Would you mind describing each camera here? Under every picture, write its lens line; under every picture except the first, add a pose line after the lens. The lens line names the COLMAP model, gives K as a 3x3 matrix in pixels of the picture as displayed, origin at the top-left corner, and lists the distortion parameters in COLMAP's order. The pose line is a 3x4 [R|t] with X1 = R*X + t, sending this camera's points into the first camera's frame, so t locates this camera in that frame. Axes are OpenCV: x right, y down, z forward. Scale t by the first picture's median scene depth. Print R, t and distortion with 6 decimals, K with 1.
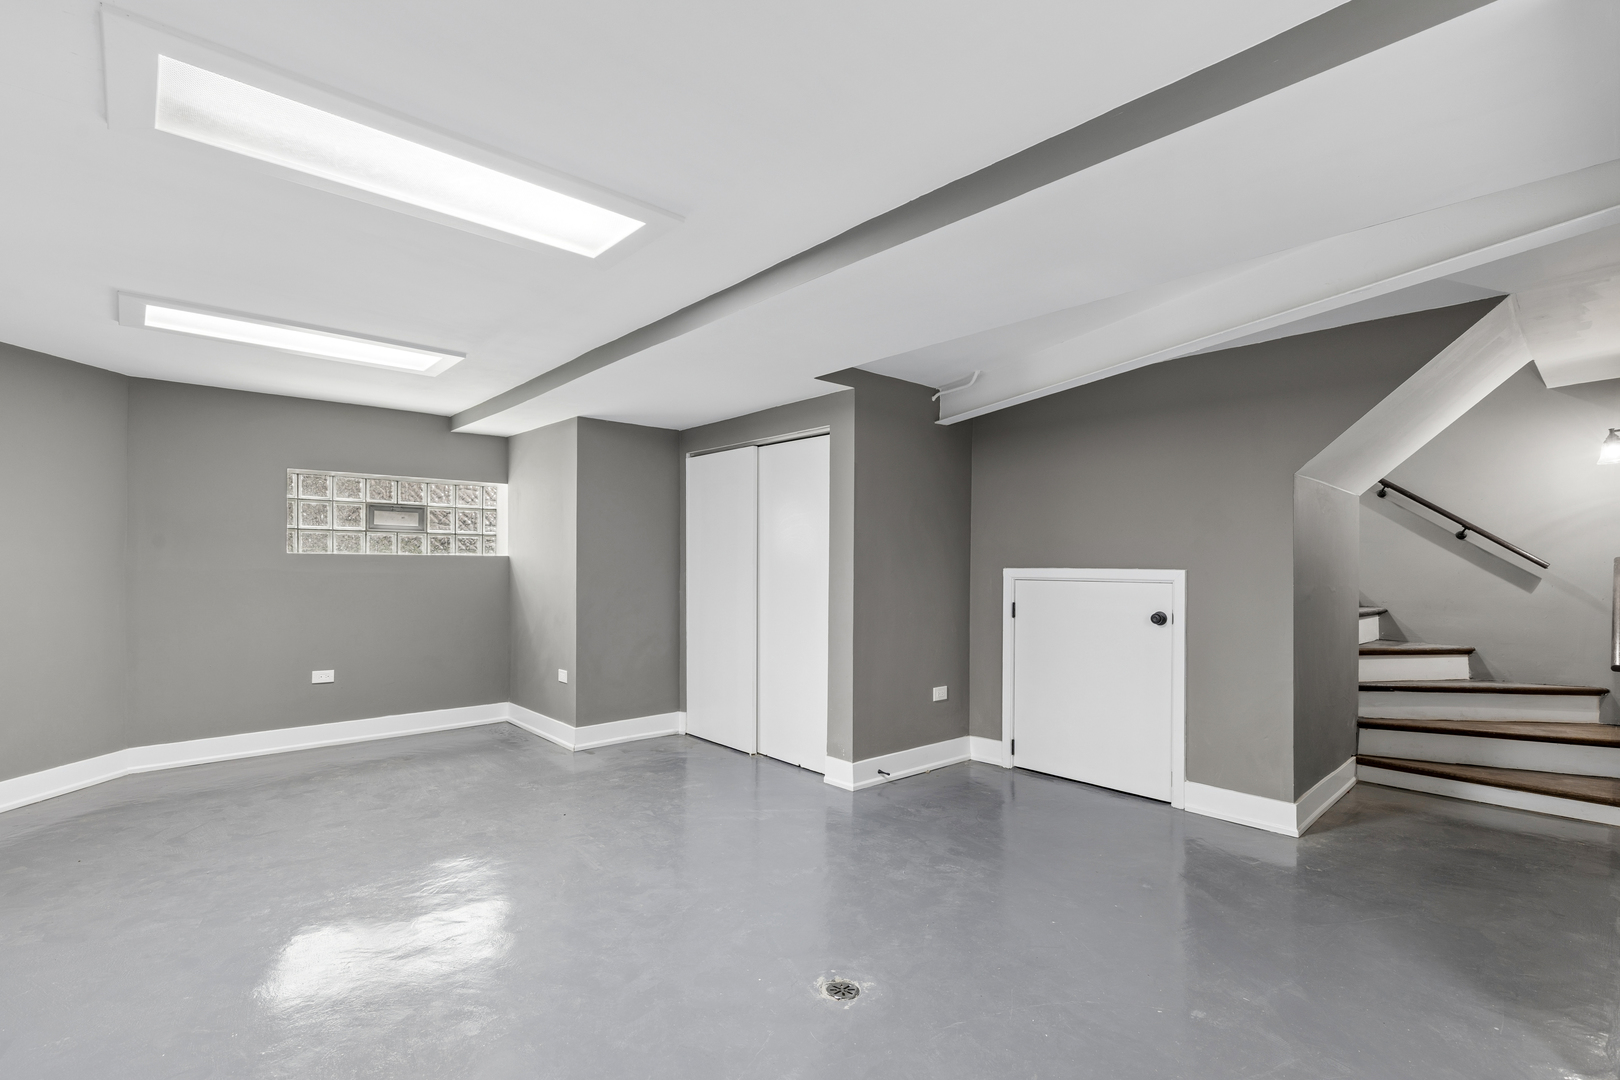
lens RADIAL K [[737.0, 0, 801.2], [0, 737.0, 554.1], [0, 0, 1]] dist [0.004979, 0.000432]
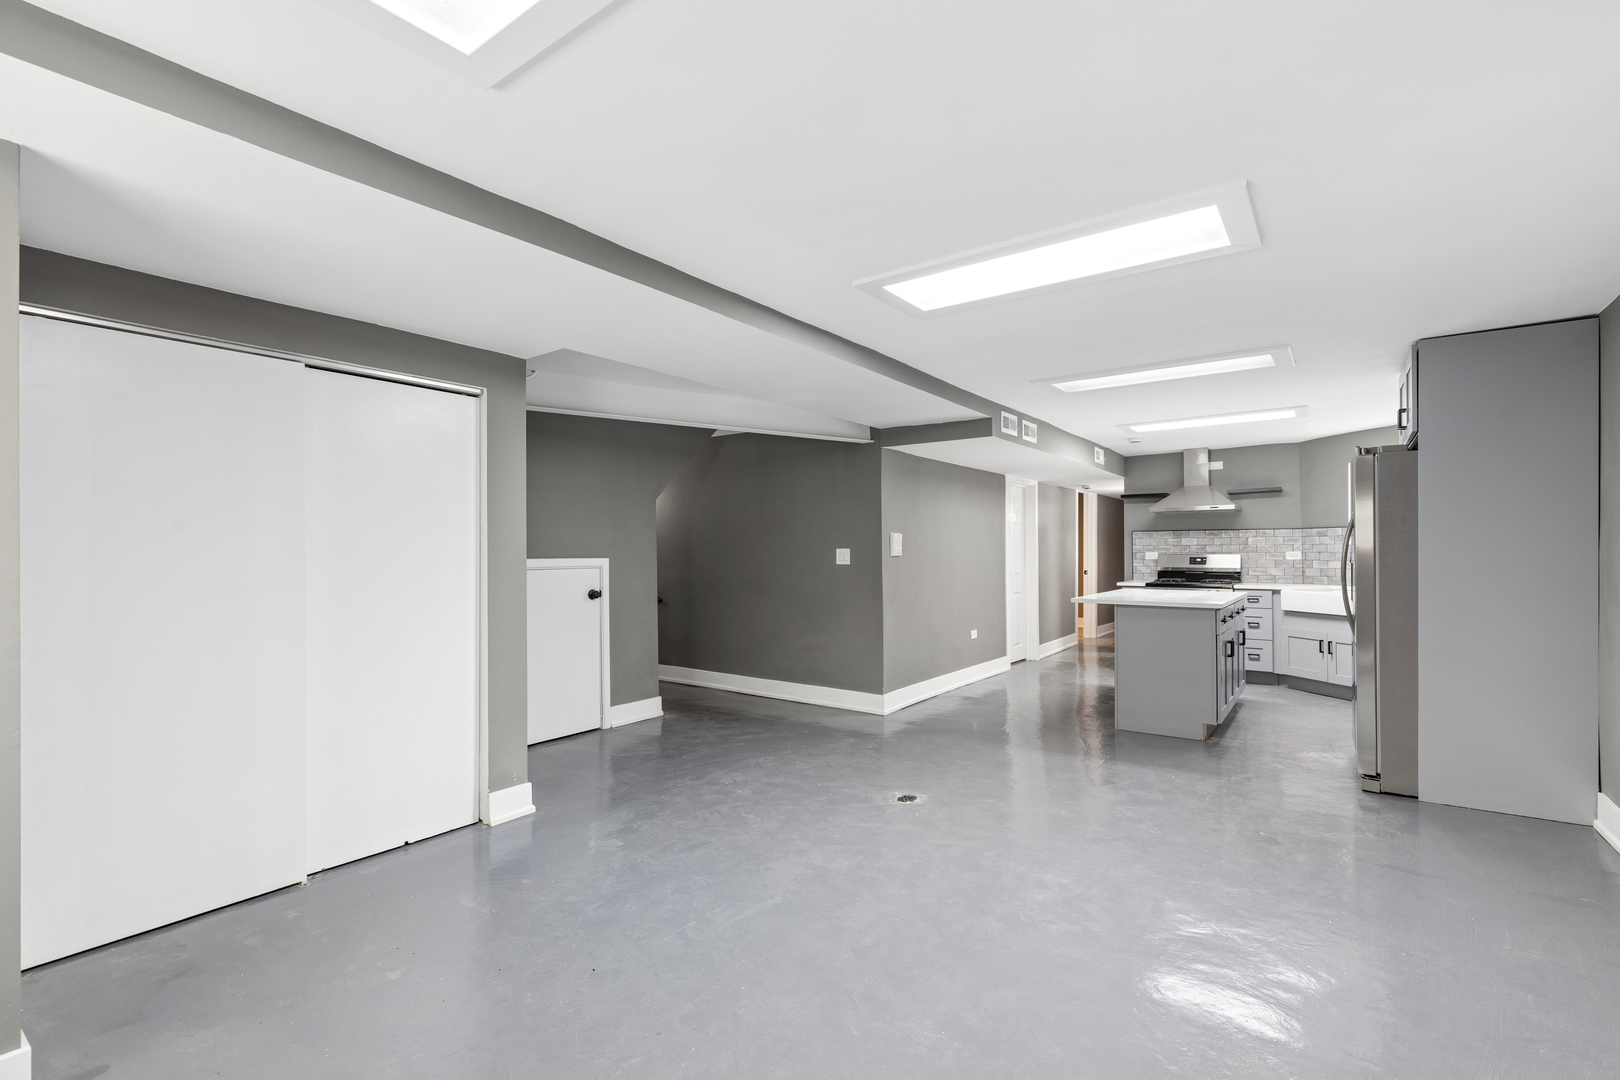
lens RADIAL K [[737.0, 0, 799.9], [0, 737.0, 547.1], [0, 0, 1]] dist [0.004979, 0.000432]
pose [[-0.208226, -0.000538, 0.978081, -1.033456], [-0.013331, 0.999909, -0.002288, -0.001105], [-0.977990, -0.013516, -0.208214, 1.040102]]
